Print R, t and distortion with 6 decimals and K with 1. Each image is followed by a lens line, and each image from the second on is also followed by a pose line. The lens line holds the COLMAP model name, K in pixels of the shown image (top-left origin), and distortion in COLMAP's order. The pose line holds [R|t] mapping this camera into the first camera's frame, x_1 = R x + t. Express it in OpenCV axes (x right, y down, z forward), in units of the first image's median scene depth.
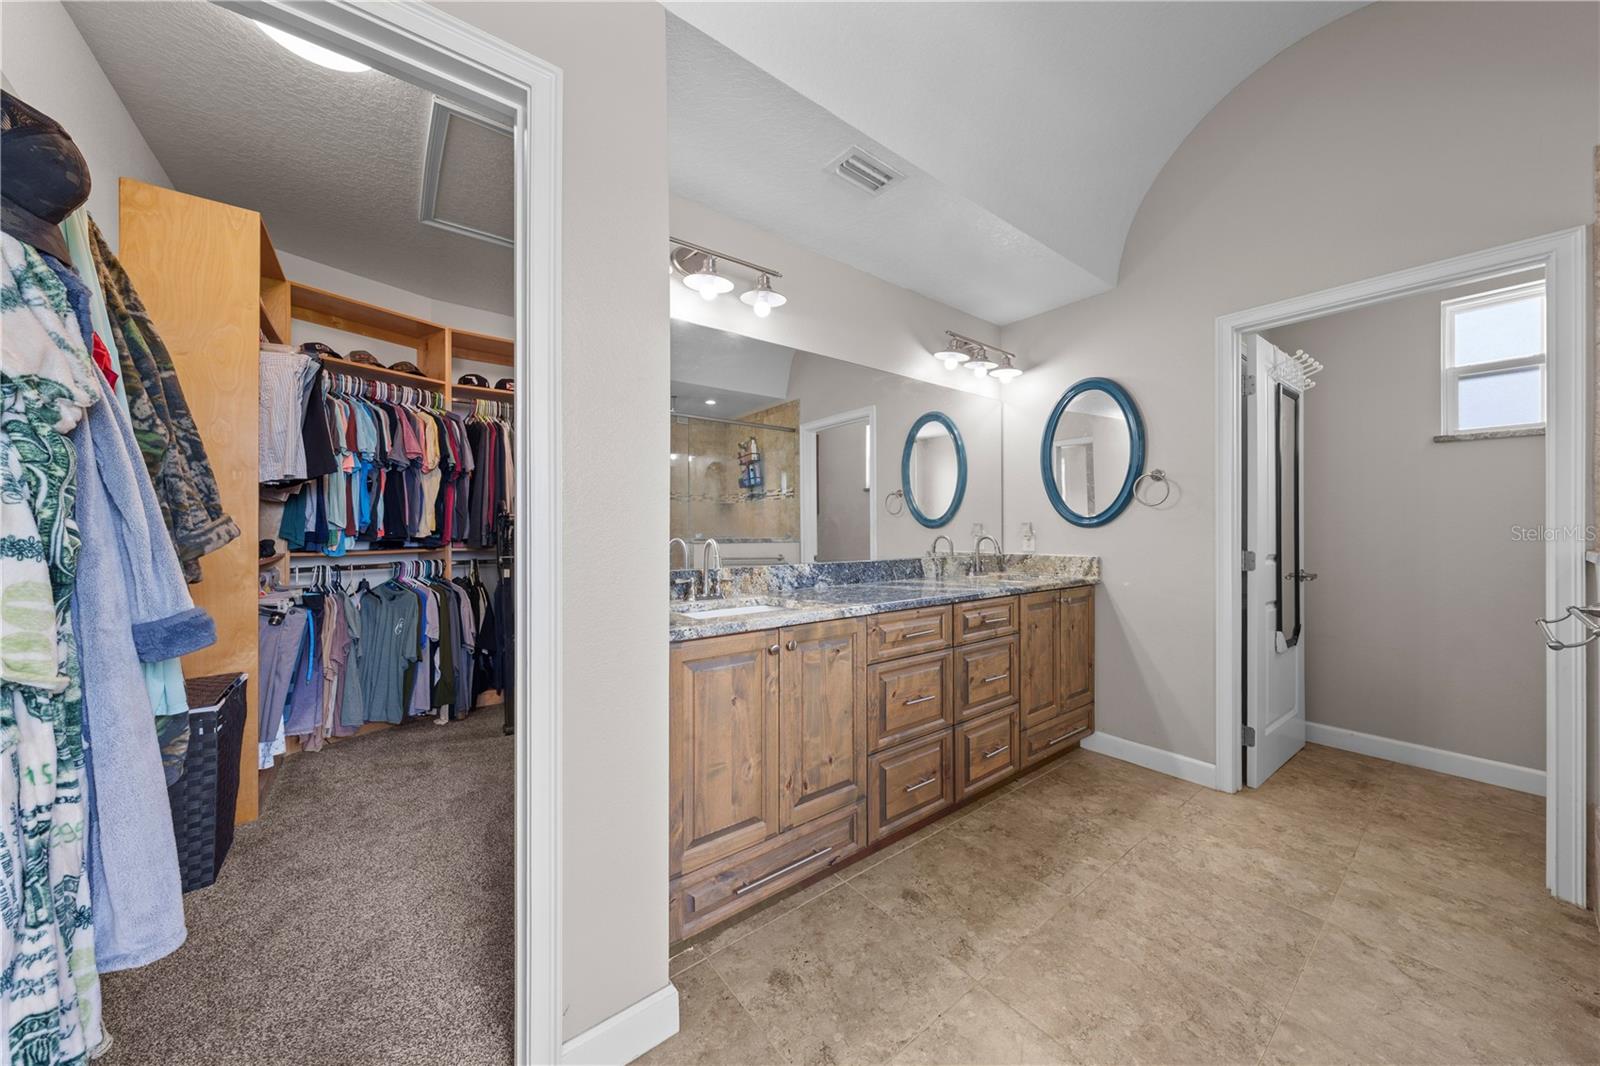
lens RADIAL K [[542.0, 0, 801.5], [0, 542.0, 527.0], [0, 0, 1]] dist [-0.006794, 0.001063]
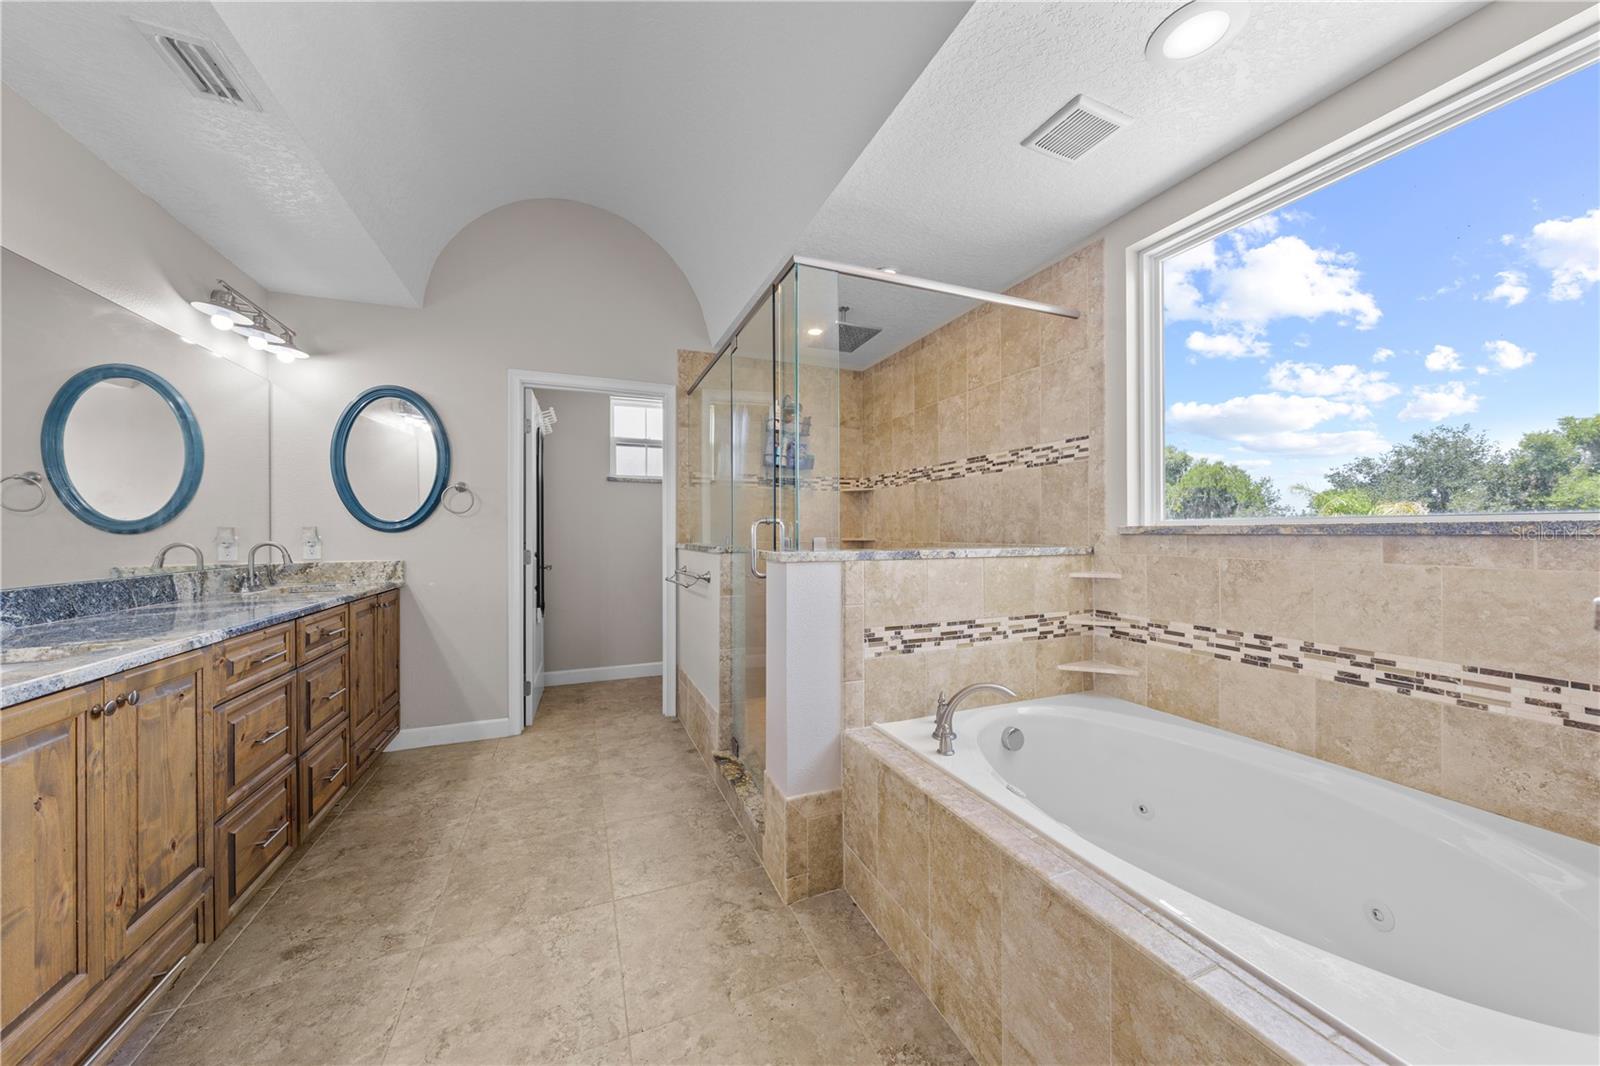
lens RADIAL K [[550.1, 0, 807.0], [0, 550.1, 531.0], [0, 0, 1]] dist [-0.002523, 0.000073]
pose [[0.255727, 0.002631, 0.966746, -0.340360], [0.001482, 0.999994, -0.003113, 0.003642], [-0.966748, 0.002229, 0.255721, -0.022940]]
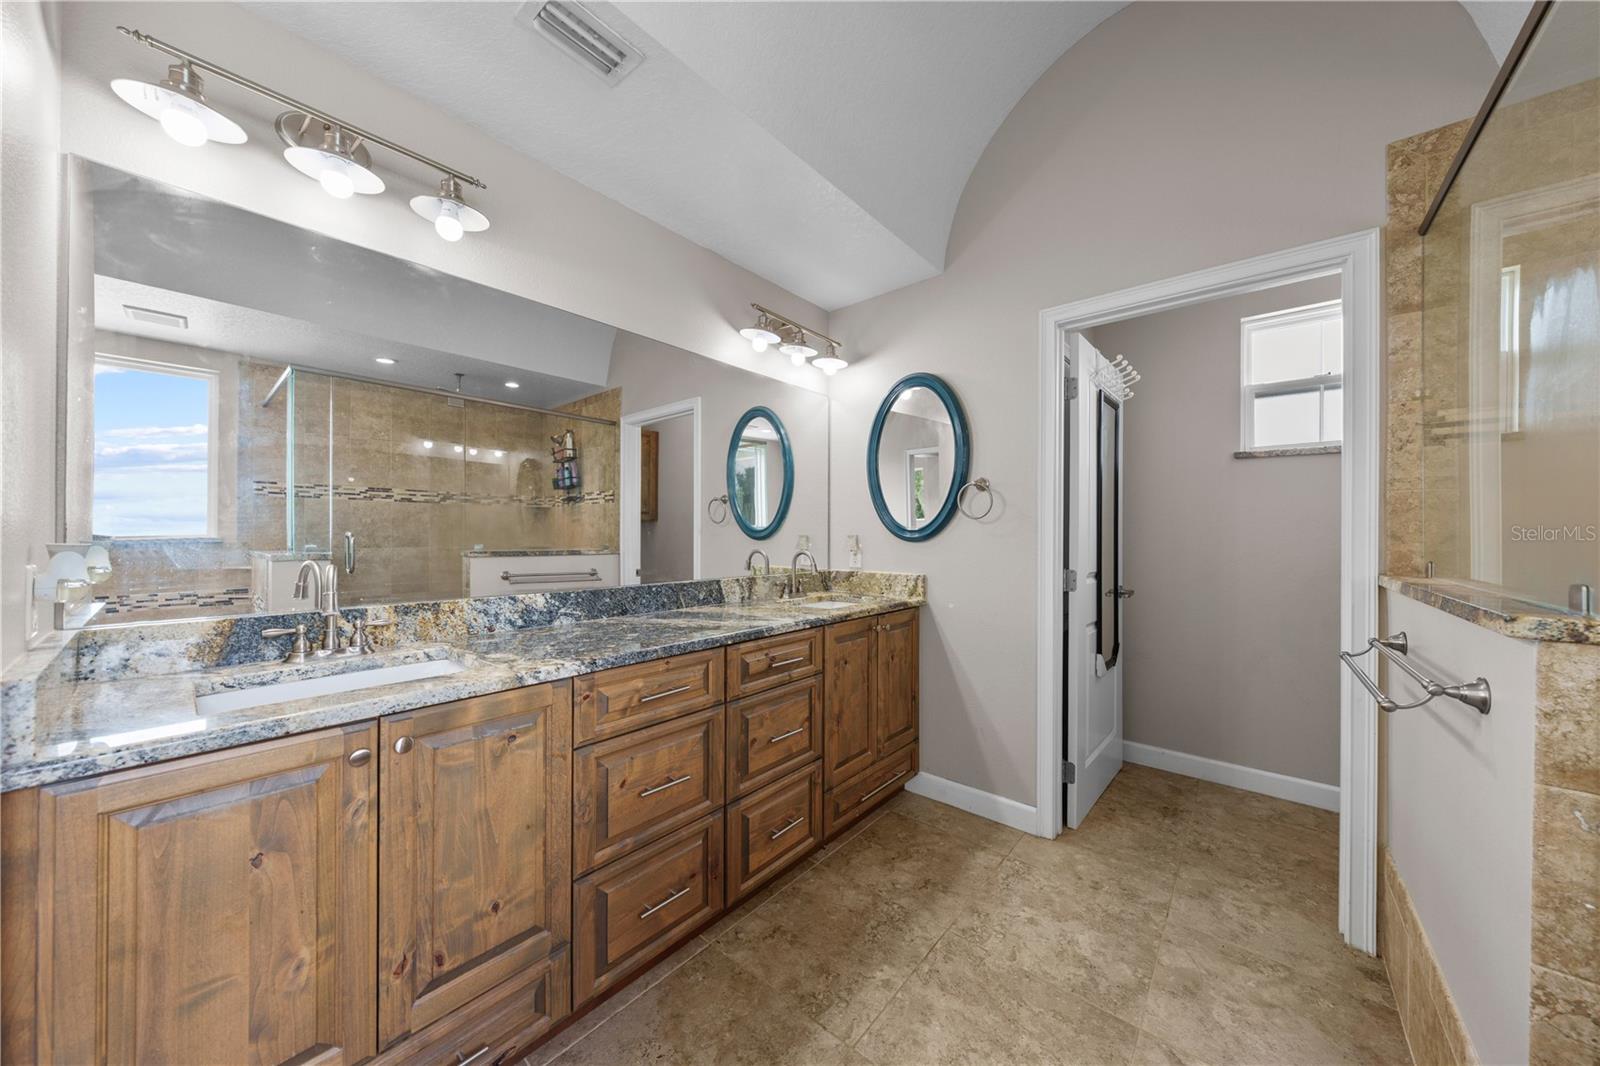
lens RADIAL K [[542.0, 0, 800.5], [0, 542.0, 531.3], [0, 0, 1]] dist [-0.006794, 0.001063]
pose [[0.977937, 0.006586, 0.208795, 0.207341], [-0.006368, 0.999978, -0.001716, -0.017324], [-0.208802, 0.000348, 0.977958, 0.217171]]
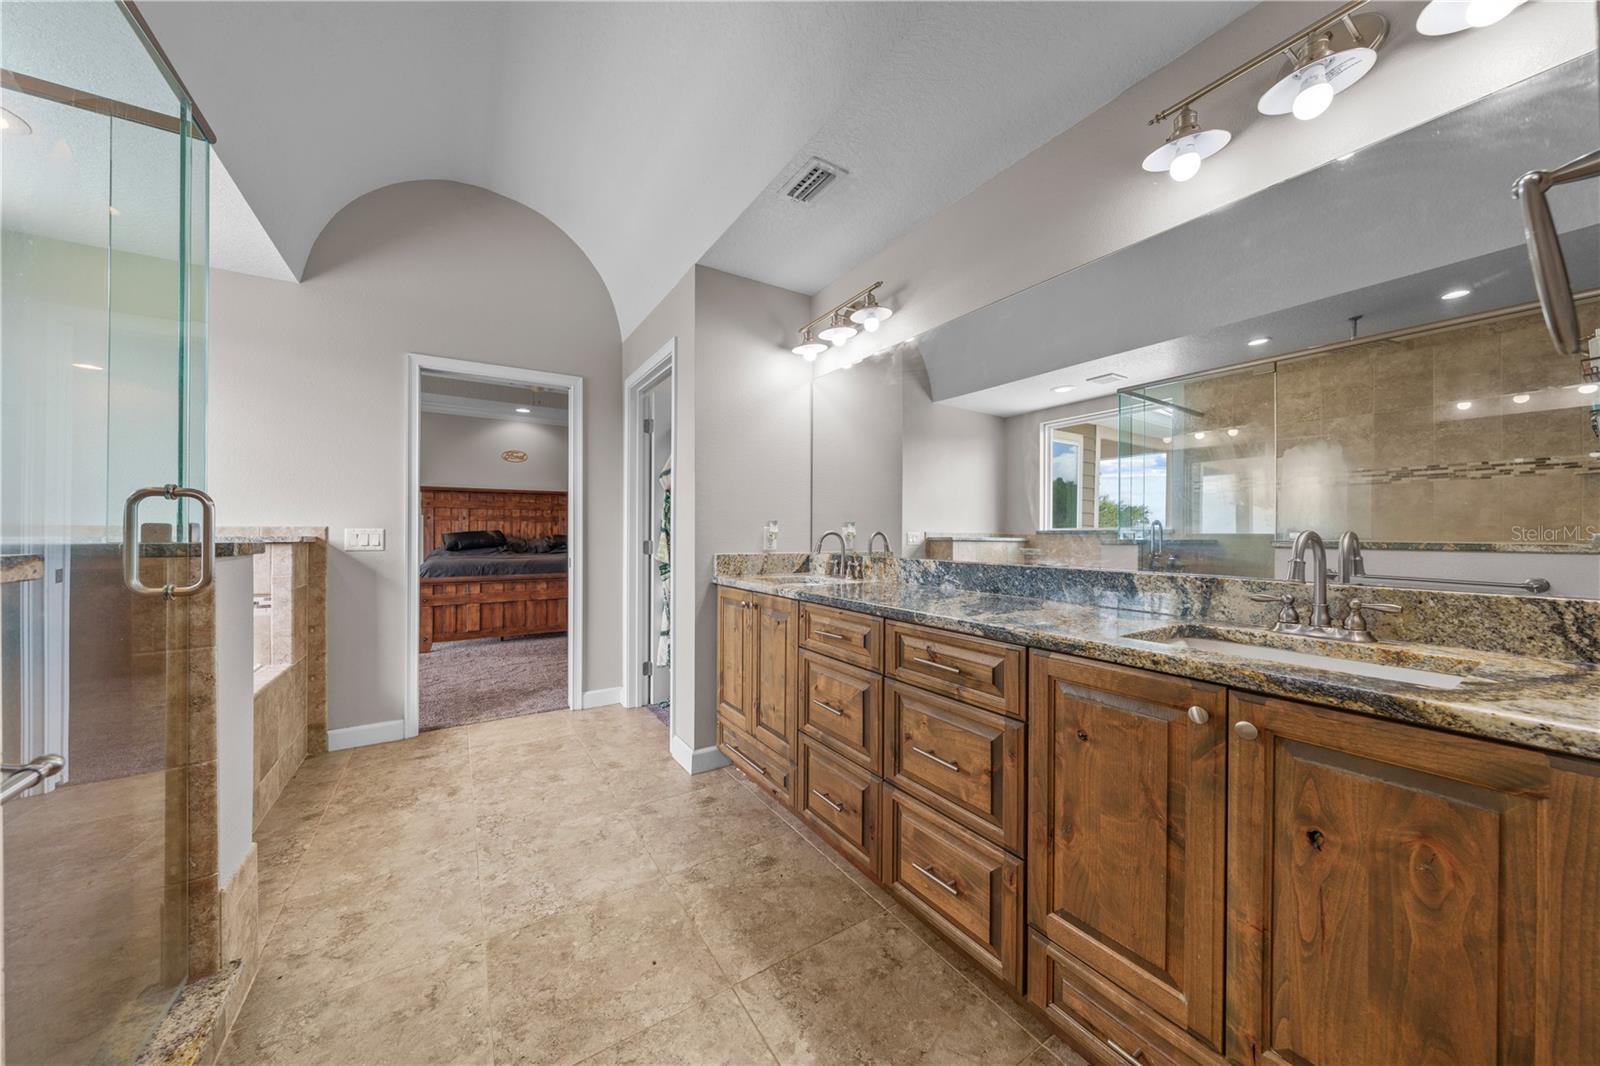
lens RADIAL K [[542.0, 0, 805.2], [0, 542.0, 530.8], [0, 0, 1]] dist [-0.006794, 0.001063]
pose [[-0.082433, -0.002002, -0.996595, 0.967519], [-0.000462, 0.999998, -0.001971, 0.021075], [0.996597, 0.000298, -0.082434, 0.886526]]
